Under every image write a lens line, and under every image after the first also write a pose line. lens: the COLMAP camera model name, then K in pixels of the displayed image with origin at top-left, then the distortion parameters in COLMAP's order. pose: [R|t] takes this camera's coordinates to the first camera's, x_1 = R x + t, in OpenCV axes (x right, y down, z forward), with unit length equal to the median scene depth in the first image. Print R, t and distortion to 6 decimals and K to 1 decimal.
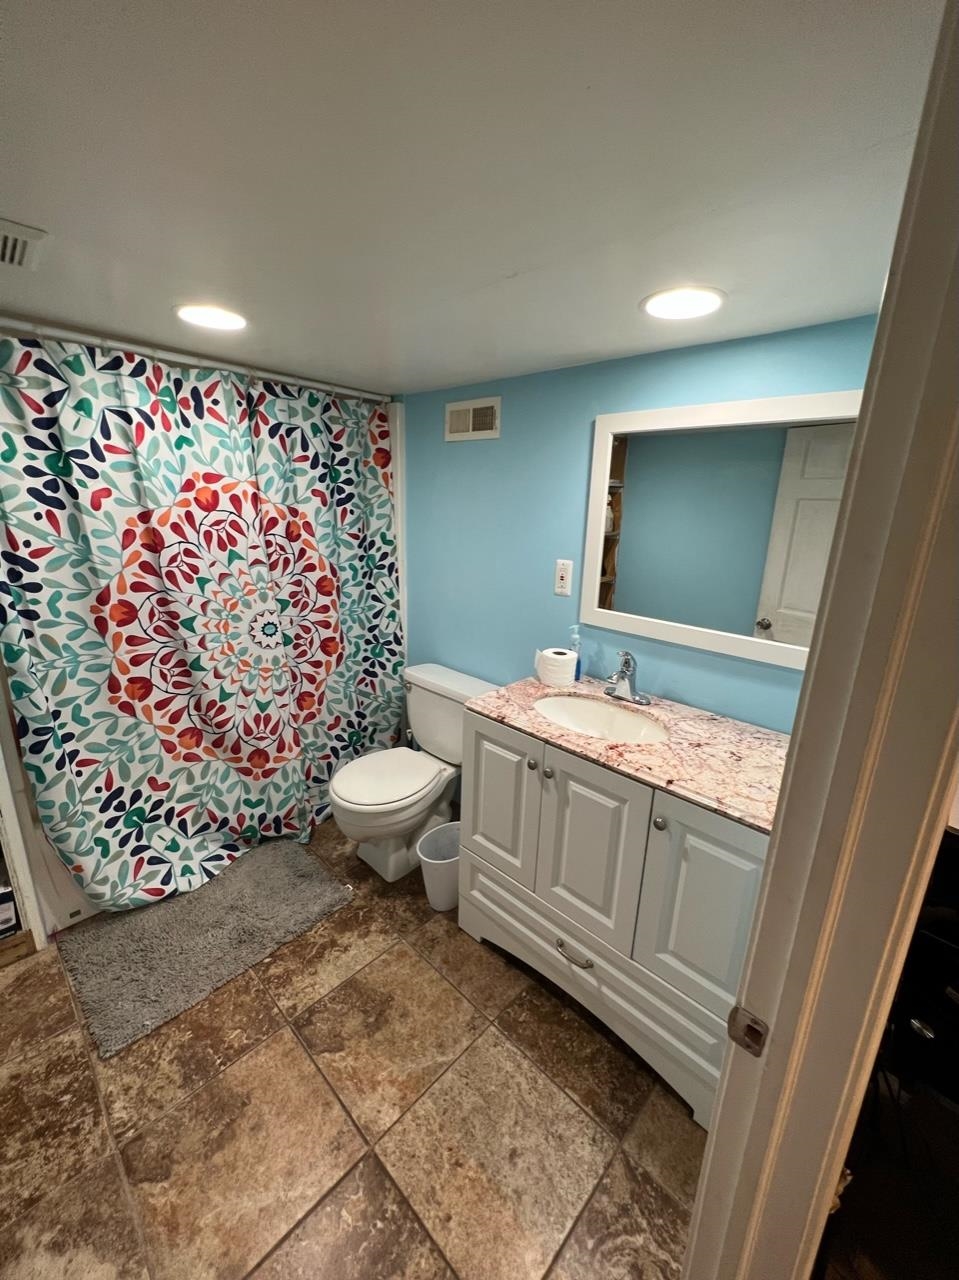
lens RADIAL K [[516.2, 0, 474.5], [0, 516.2, 635.5], [0, 0, 1]] dist [0.004315, 0.001000]
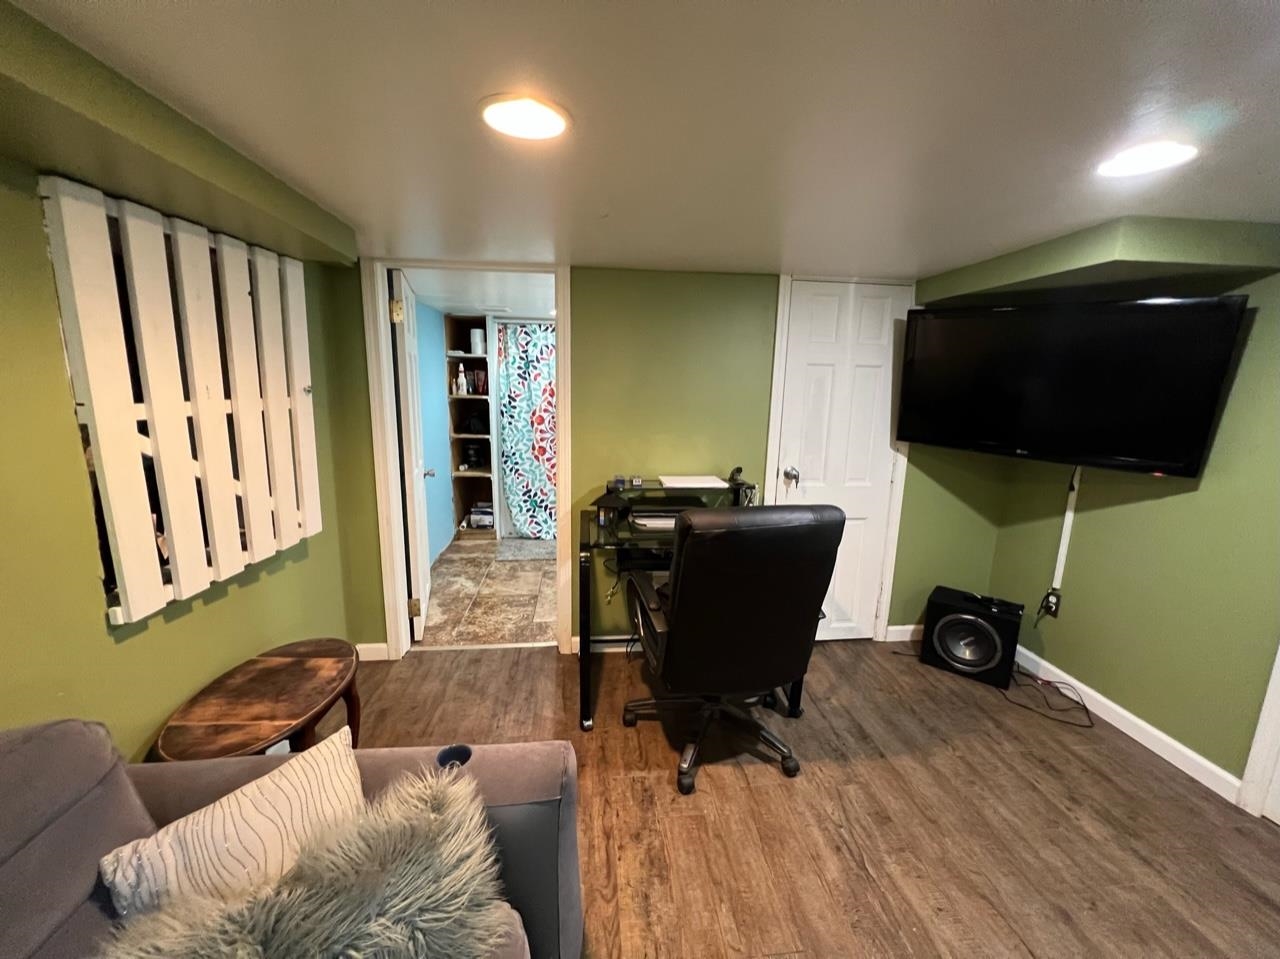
lens RADIAL K [[516.2, 0, 644.0], [0, 516.2, 480.3], [0, 0, 1]] dist [0.004315, 0.001000]
pose [[0.772727, 0.101575, -0.626558, 1.420843], [-0.160868, 0.986224, -0.038515, 0.277808], [0.614015, 0.130555, 0.778422, -0.679383]]
